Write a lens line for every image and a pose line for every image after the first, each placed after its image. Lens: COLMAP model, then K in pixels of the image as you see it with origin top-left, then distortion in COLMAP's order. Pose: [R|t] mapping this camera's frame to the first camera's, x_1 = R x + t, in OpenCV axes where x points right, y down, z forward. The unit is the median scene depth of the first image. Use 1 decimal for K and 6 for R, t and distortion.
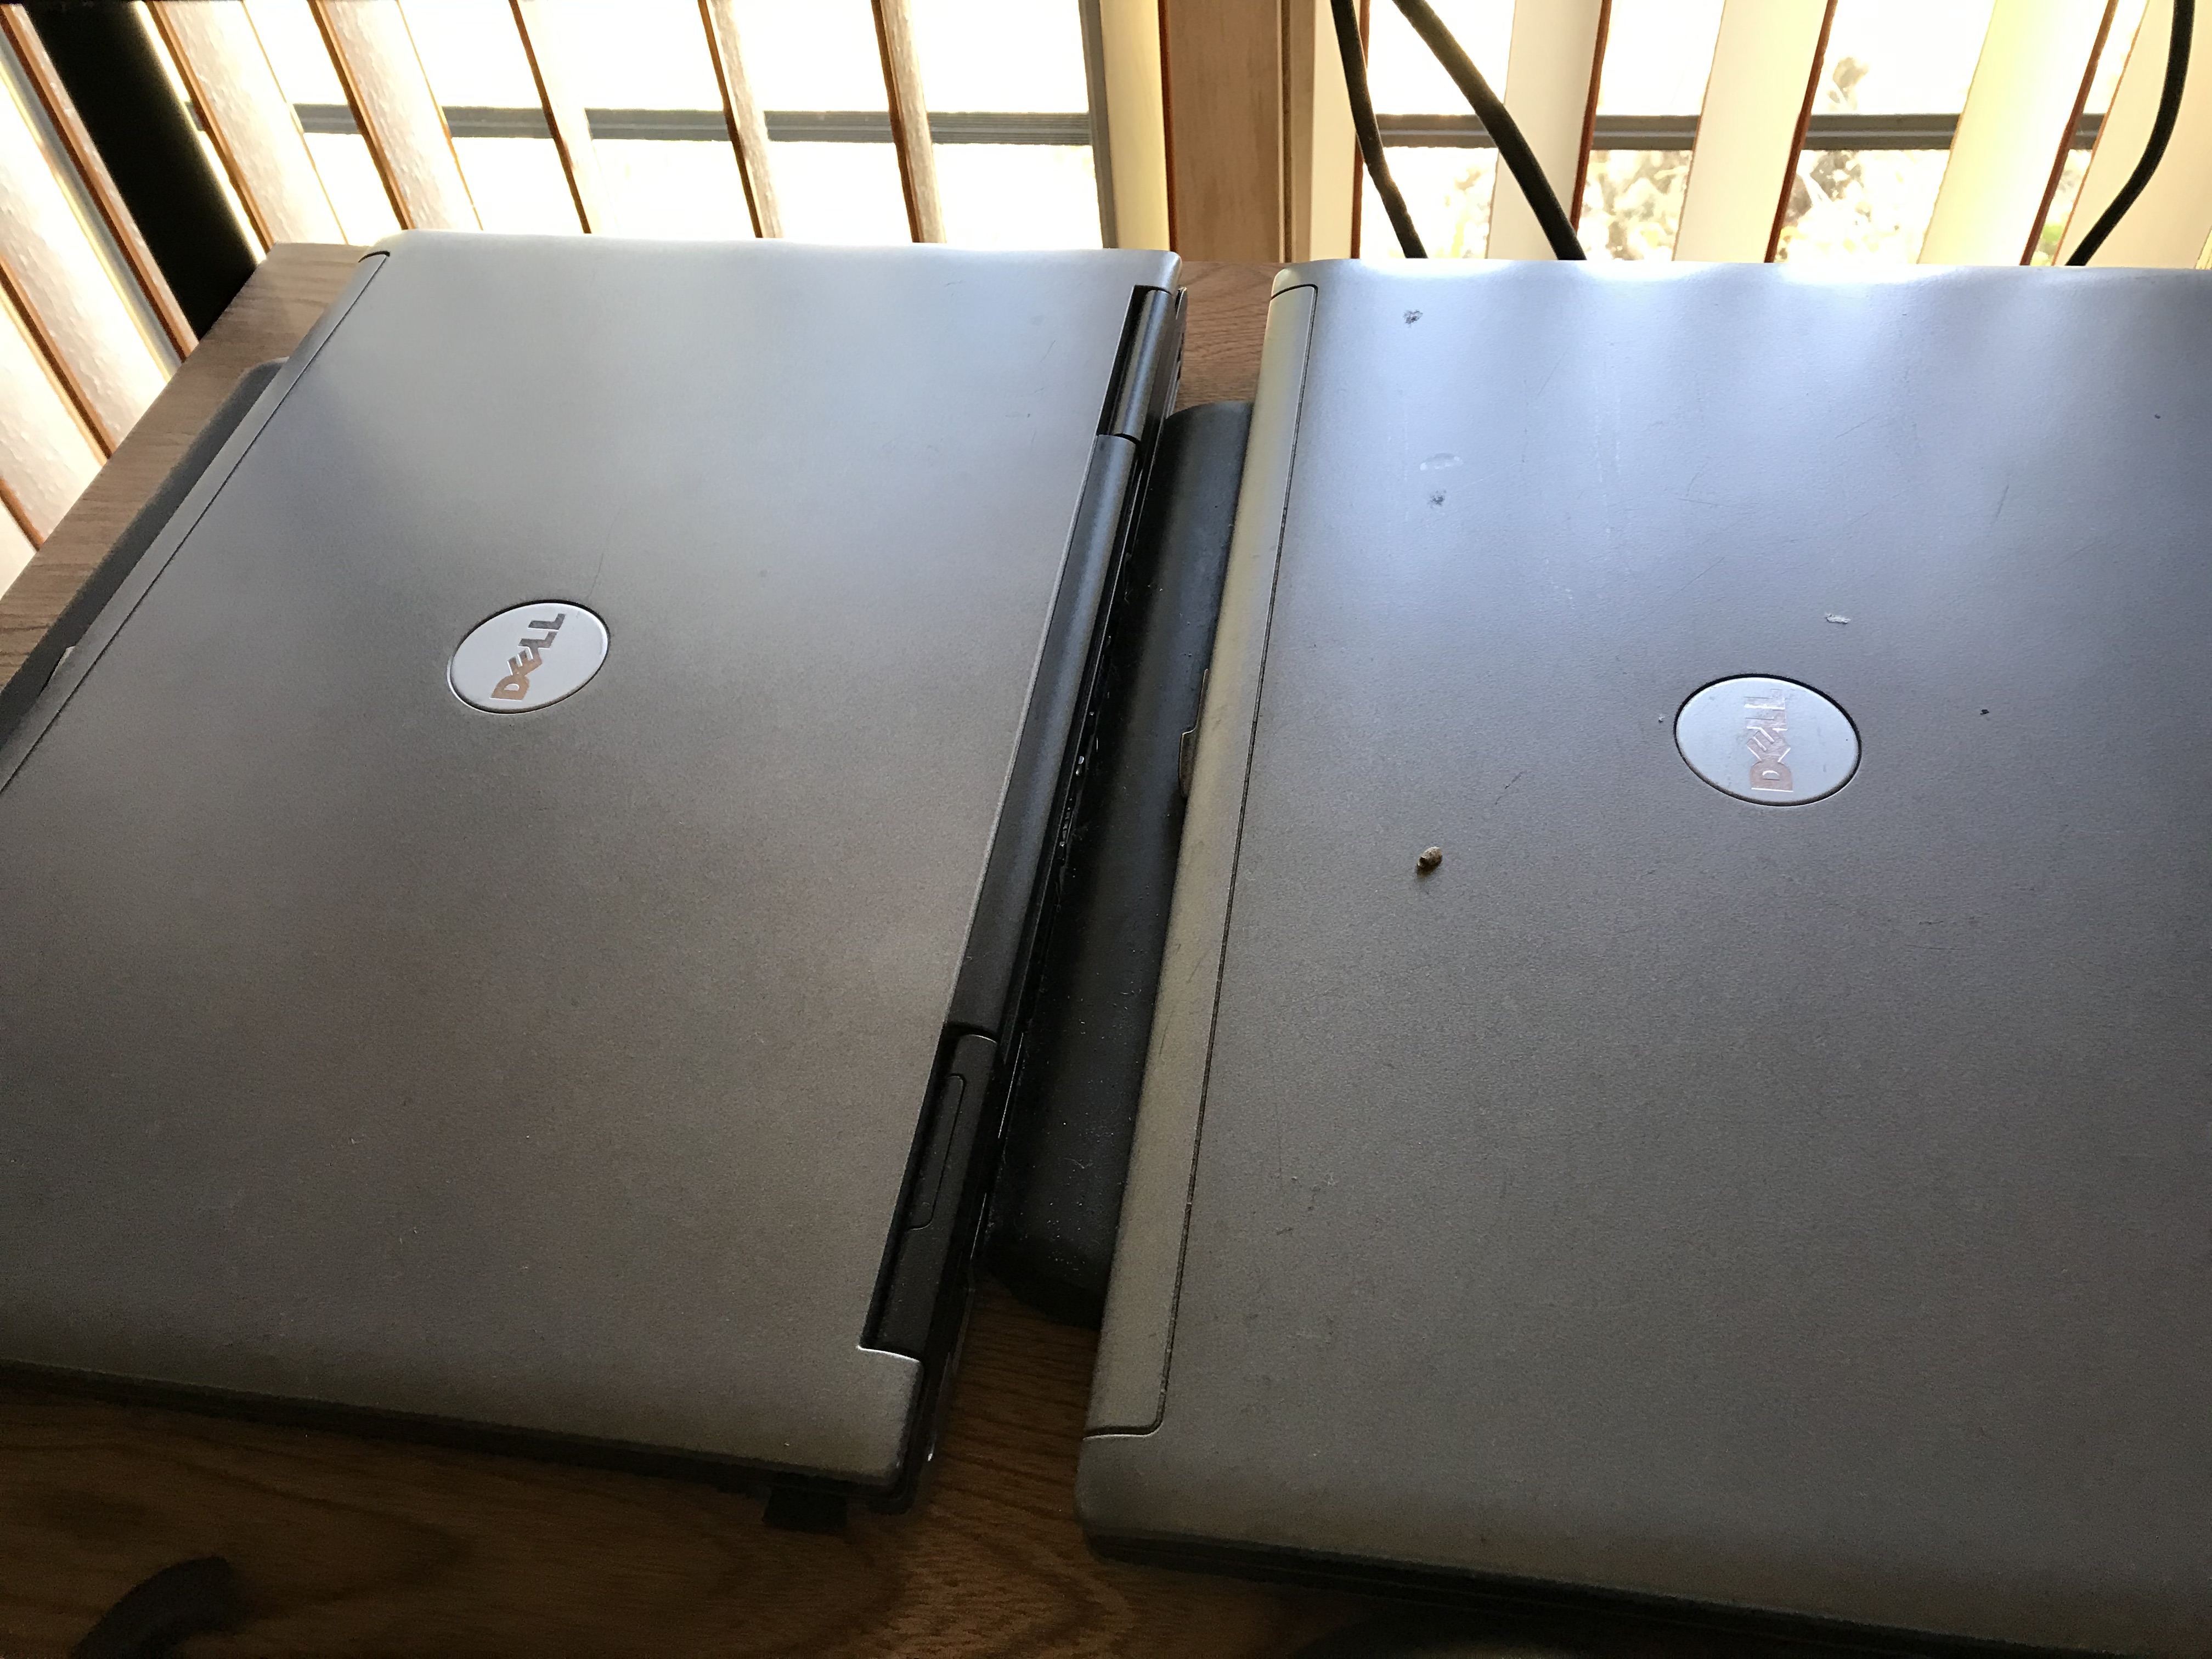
lens RADIAL K [[1820.3, 0, 1106.0], [0, 1820.3, 829.5], [0, 0, 1]] dist [0.009309, 0.003309]
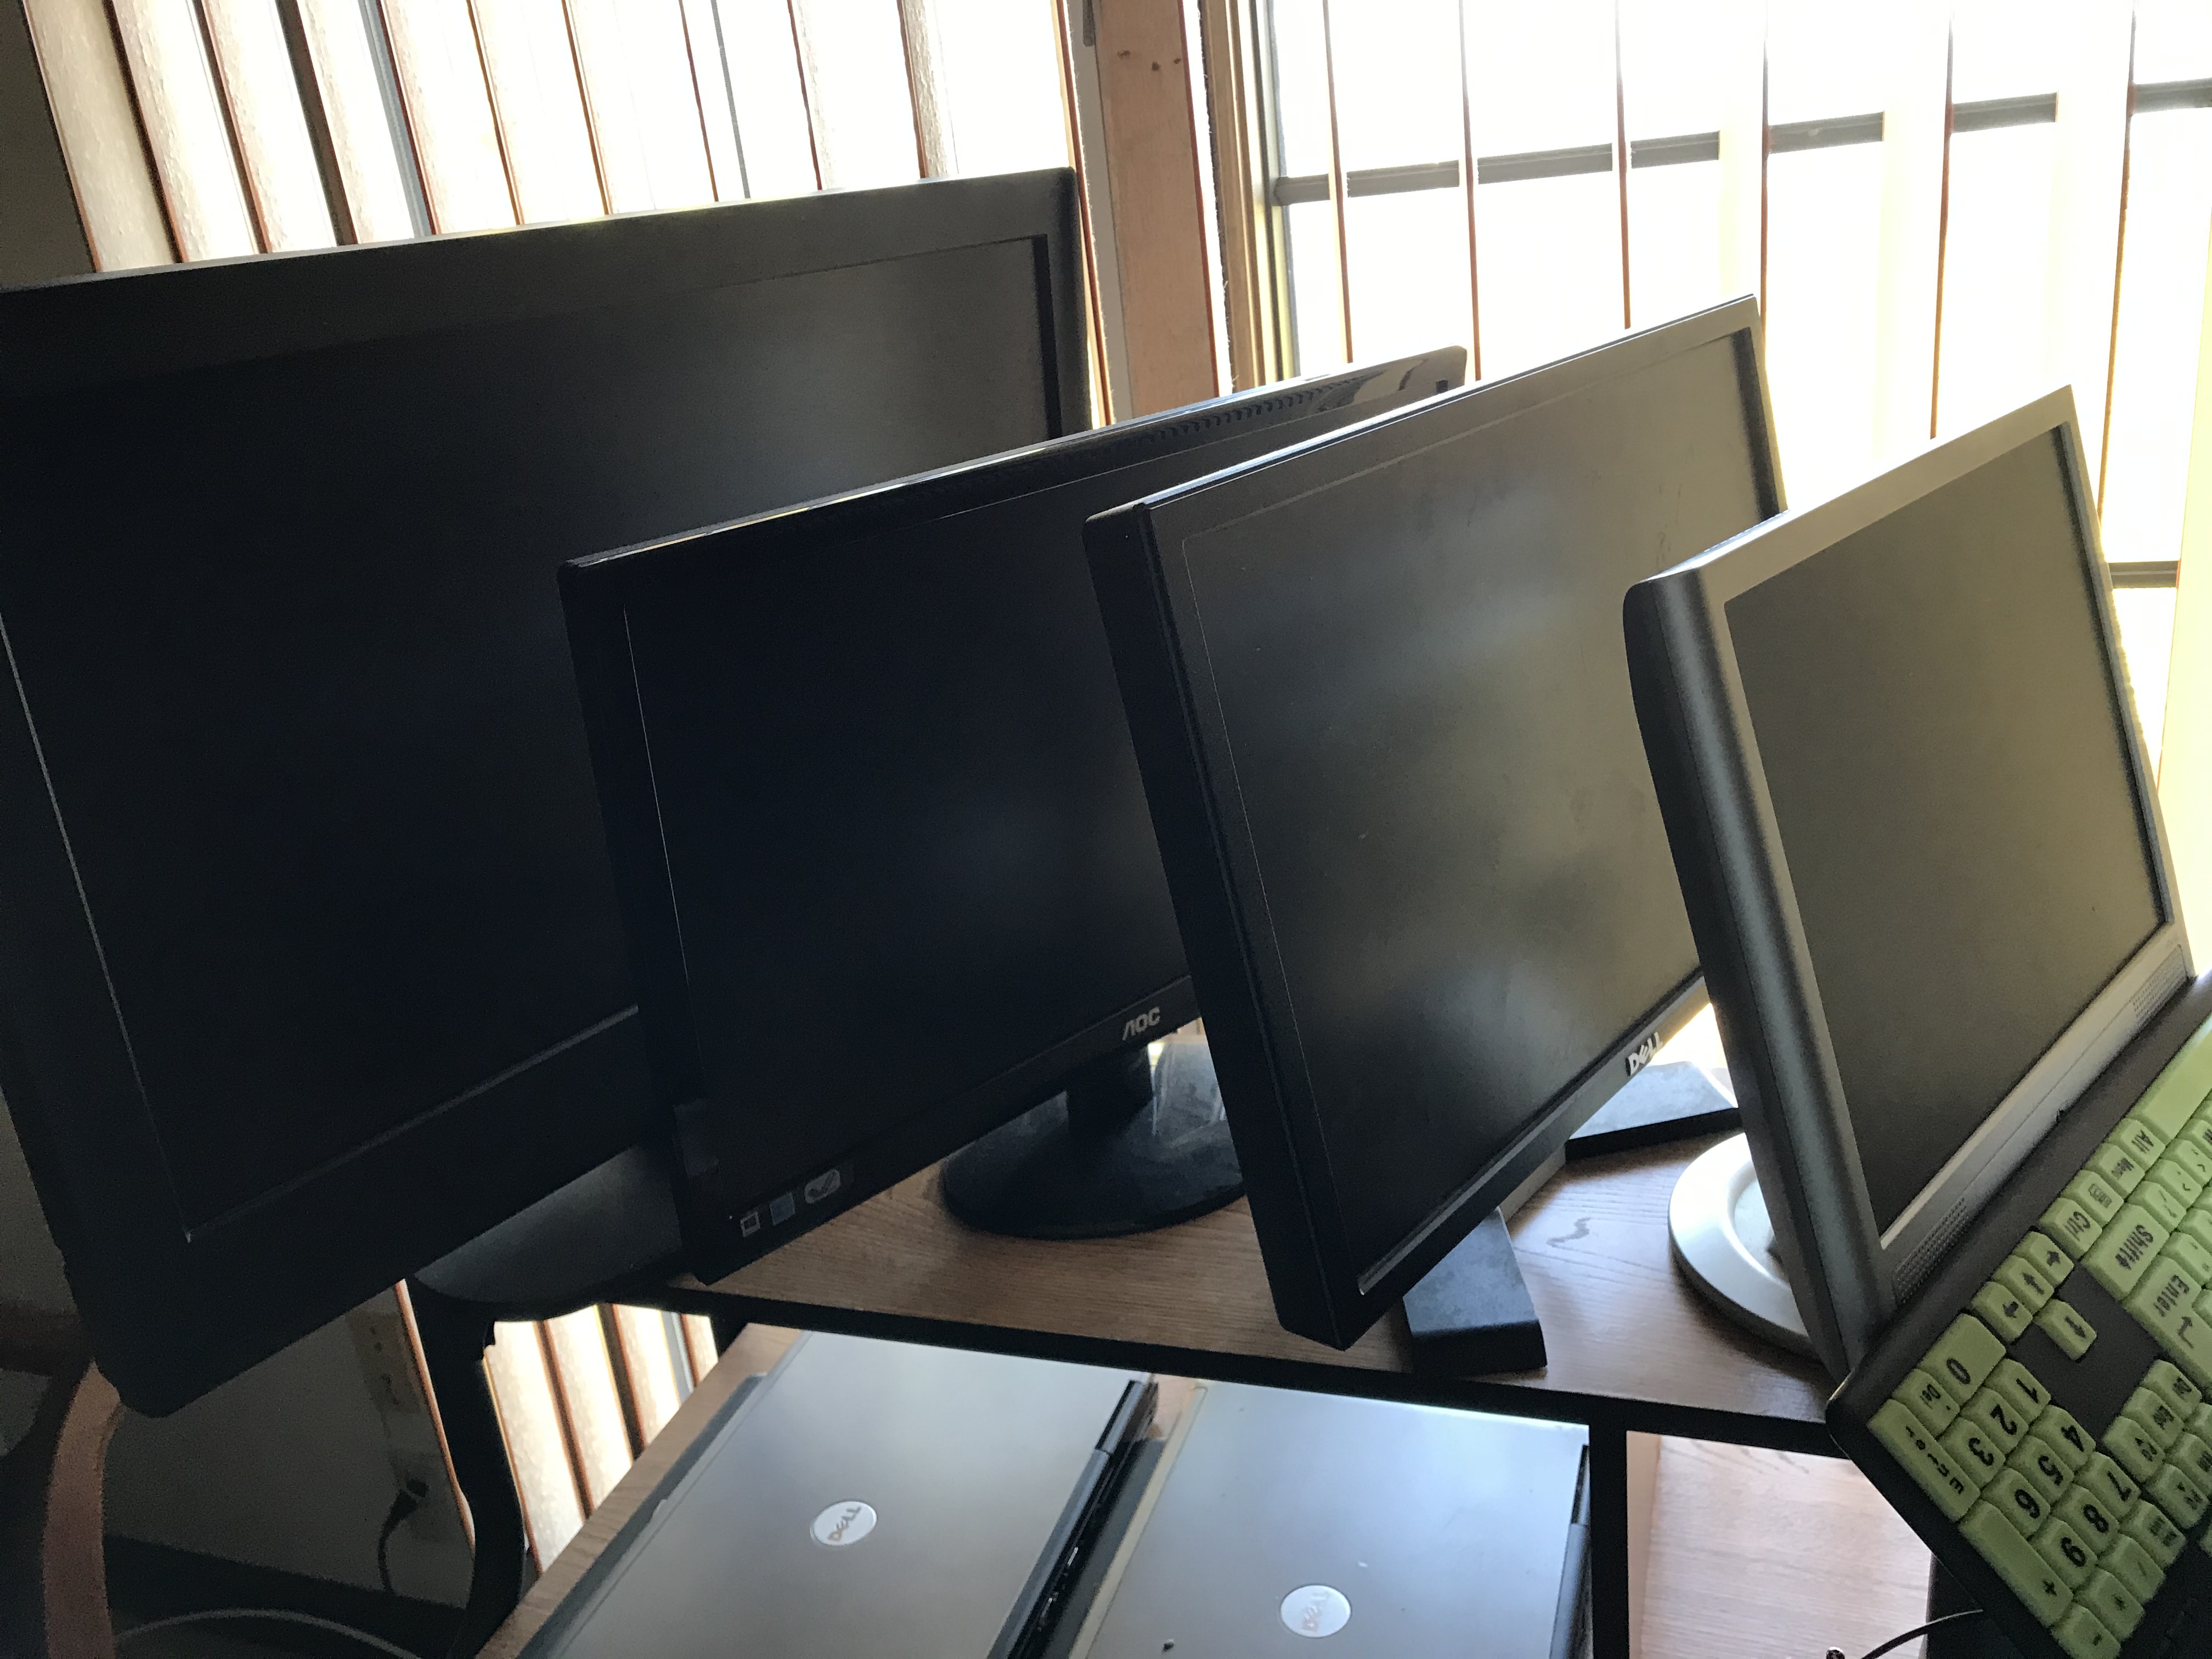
lens RADIAL K [[1820.3, 0, 1106.0], [0, 1820.3, 829.5], [0, 0, 1]] dist [0.009309, 0.003309]
pose [[0.981773, 0.037814, -0.186258, 0.428288], [-0.121861, 0.877292, -0.464230, 0.173250], [0.145848, 0.478466, 0.865909, -1.447004]]
